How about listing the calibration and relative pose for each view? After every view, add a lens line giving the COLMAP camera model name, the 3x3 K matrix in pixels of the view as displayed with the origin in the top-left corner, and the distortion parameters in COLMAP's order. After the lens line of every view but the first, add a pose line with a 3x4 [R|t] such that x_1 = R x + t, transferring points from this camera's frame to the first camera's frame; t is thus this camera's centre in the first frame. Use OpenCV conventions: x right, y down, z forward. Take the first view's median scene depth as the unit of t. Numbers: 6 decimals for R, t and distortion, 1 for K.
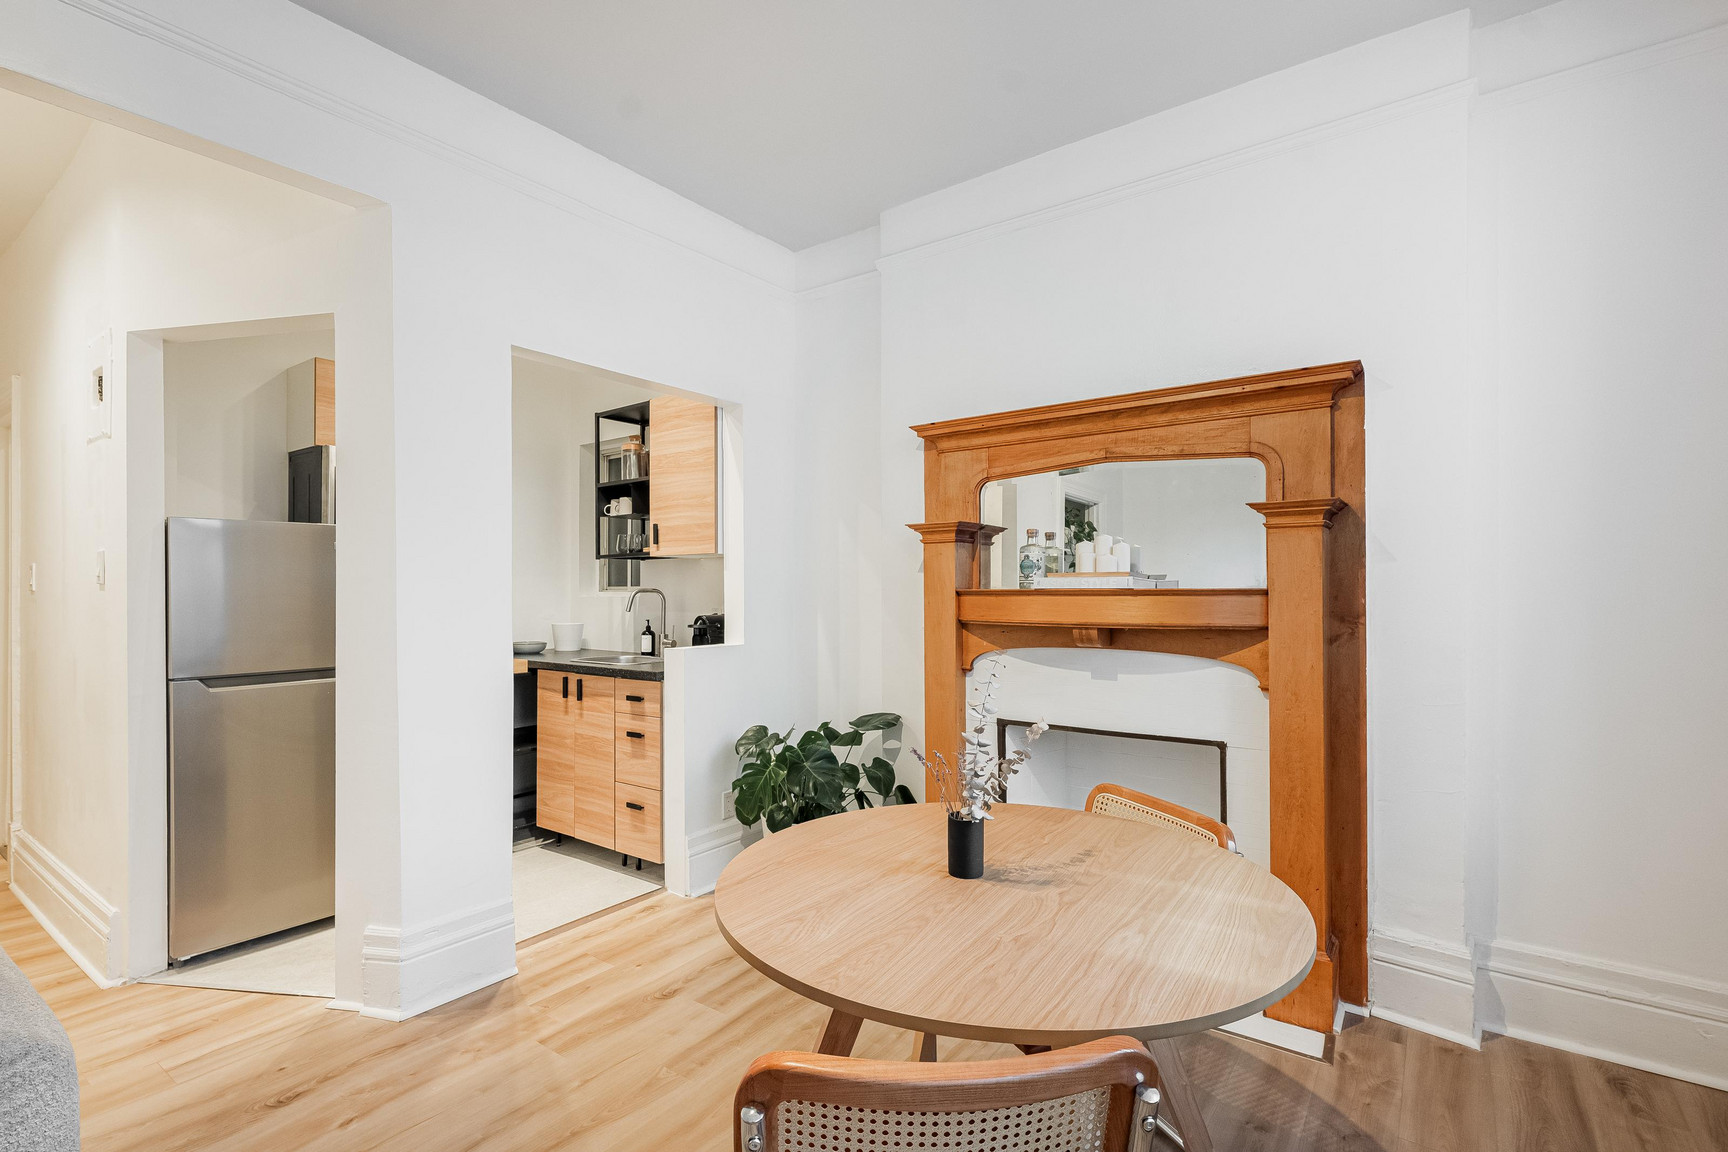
lens RADIAL K [[792.4, 0, 856.0], [0, 792.4, 586.2], [0, 0, 1]] dist [-0.000730, 0.000900]
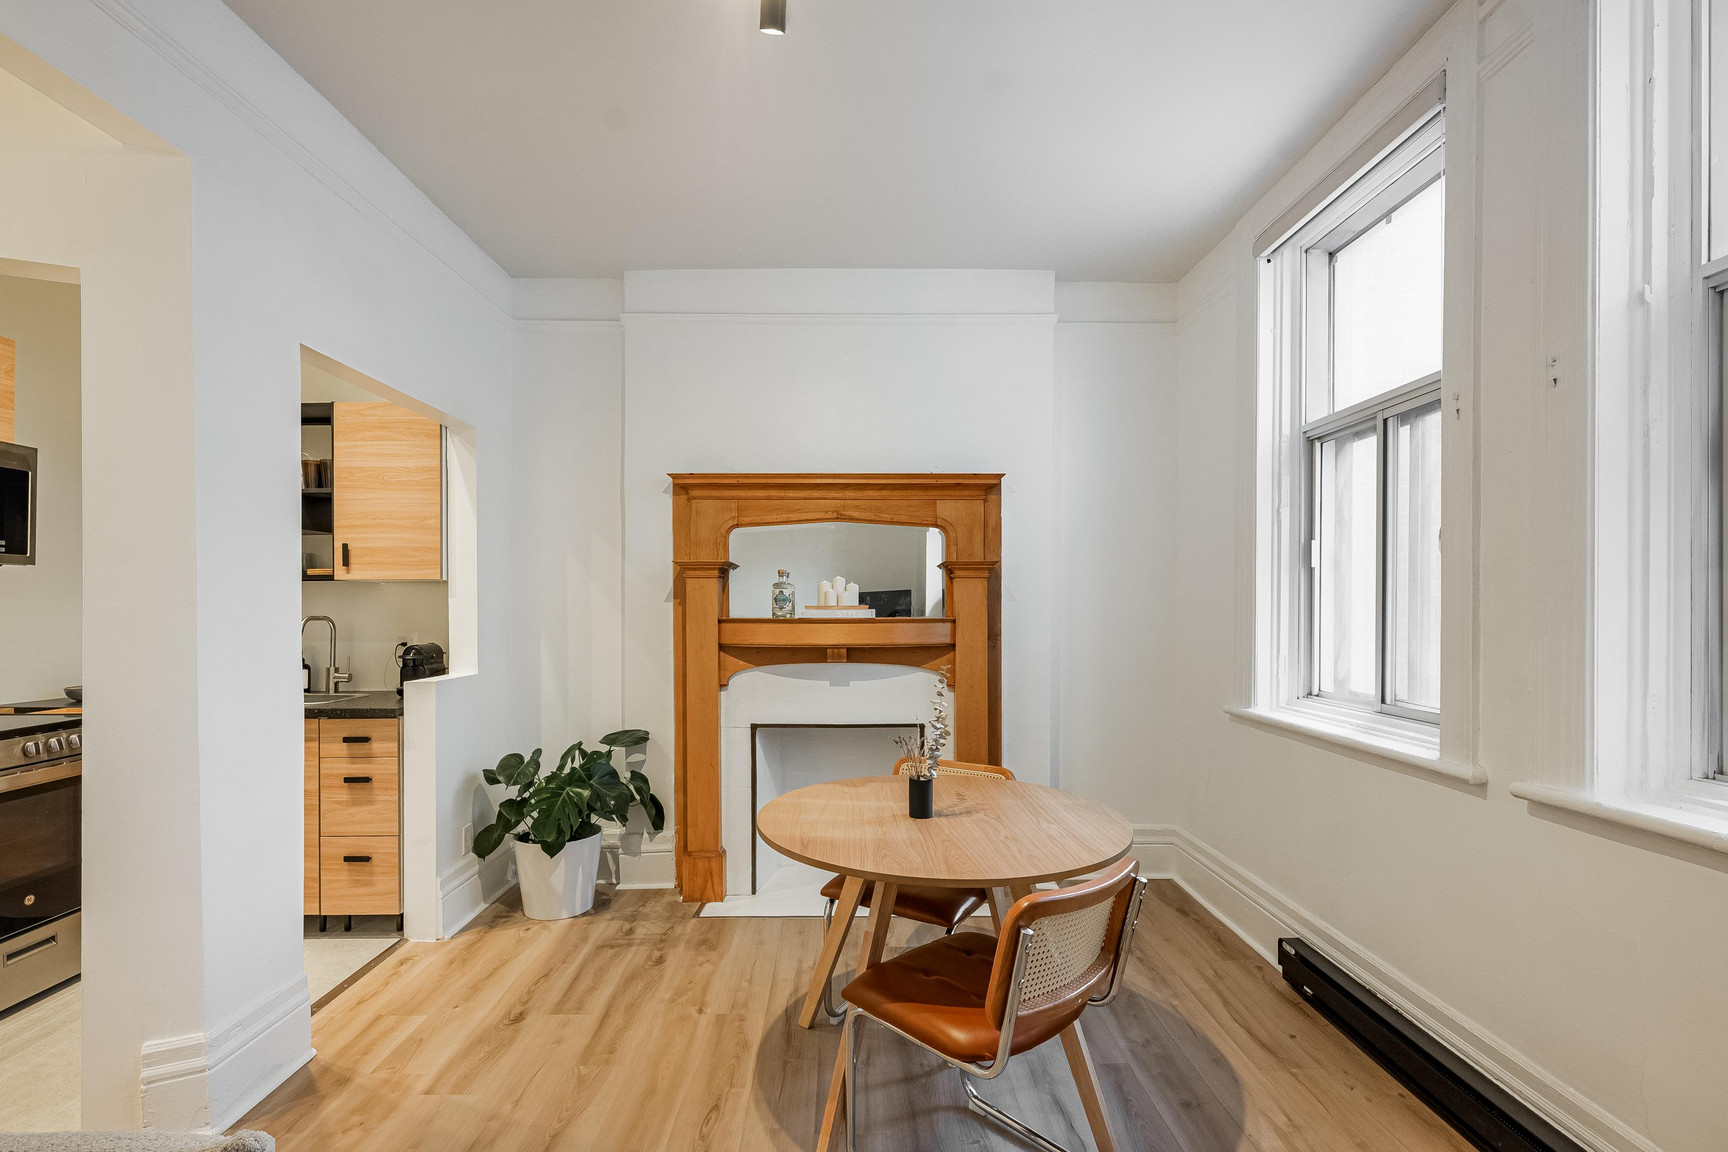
lens RADIAL K [[792.4, 0, 838.7], [0, 792.4, 598.3], [0, 0, 1]] dist [-0.000730, 0.000900]
pose [[0.806965, 0.007047, 0.590557, -0.409952], [-0.006063, 0.999975, -0.003647, -0.021206], [-0.590568, -0.000637, 0.806988, -0.057154]]
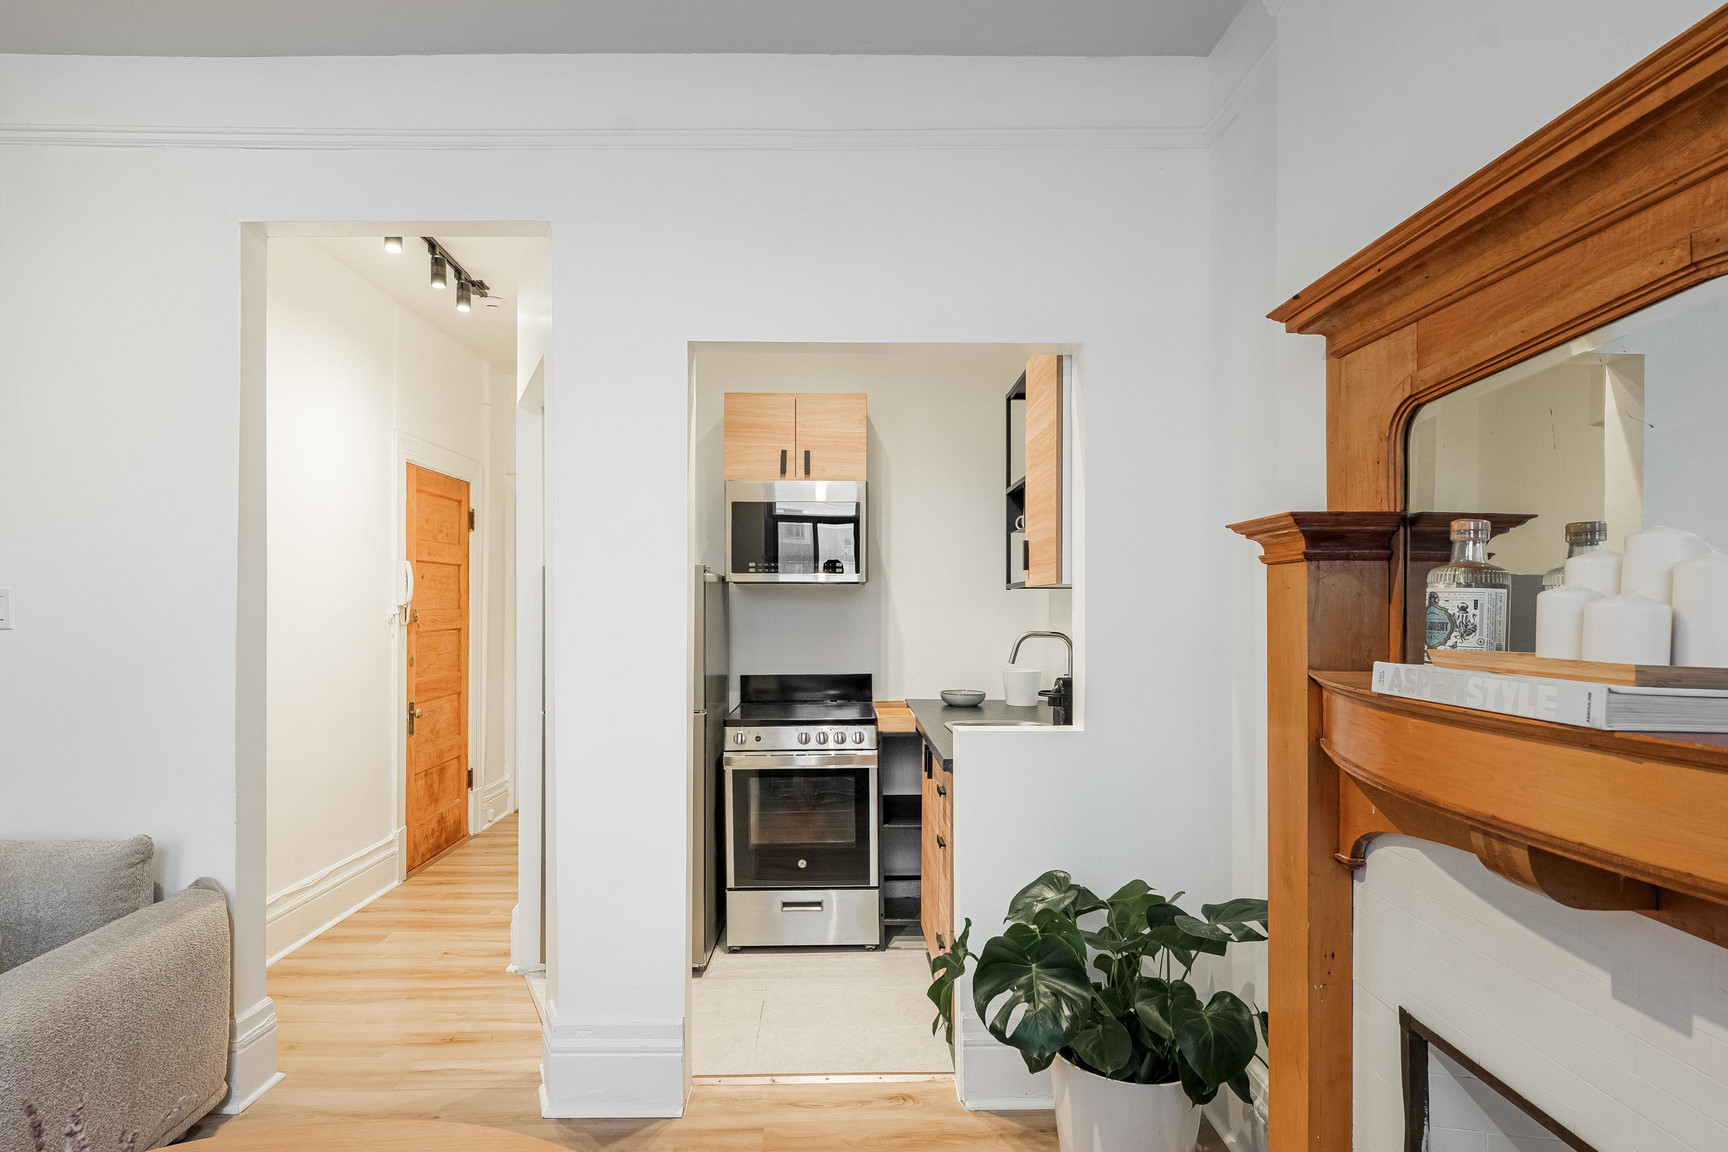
lens RADIAL K [[902.5, 0, 854.2], [0, 902.5, 600.8], [0, 0, 1]] dist [0.001478, -0.002259]
pose [[0.613513, 0.000607, -0.789684, 0.347566], [0.001492, 0.999997, 0.001928, -0.034043], [0.789683, -0.002361, 0.613511, 0.487552]]
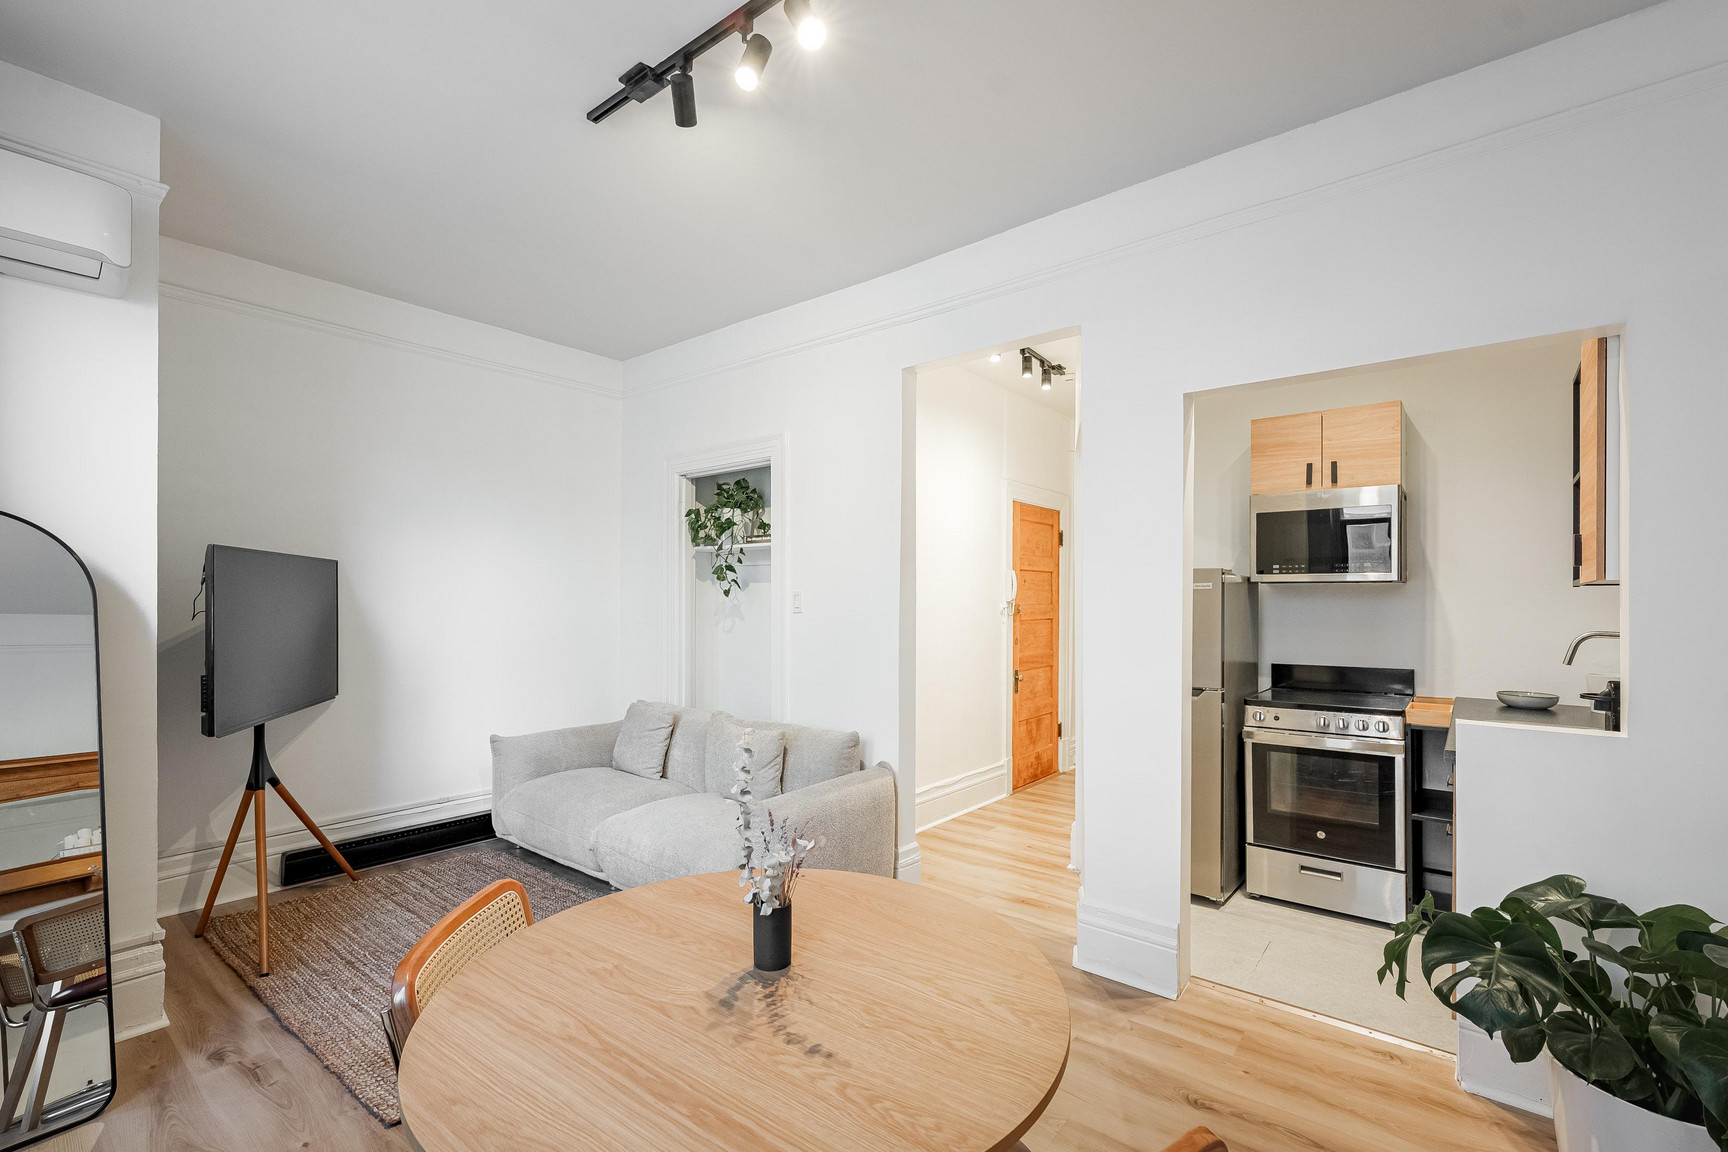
lens RADIAL K [[746.8, 0, 870.0], [0, 746.8, 599.2], [0, 0, 1]] dist [0.003249, -0.002453]
pose [[-0.027462, 0.001603, -0.999622, 0.475758], [0.000852, 0.999998, 0.001580, -0.032870], [0.999622, -0.000808, -0.027463, 0.531220]]
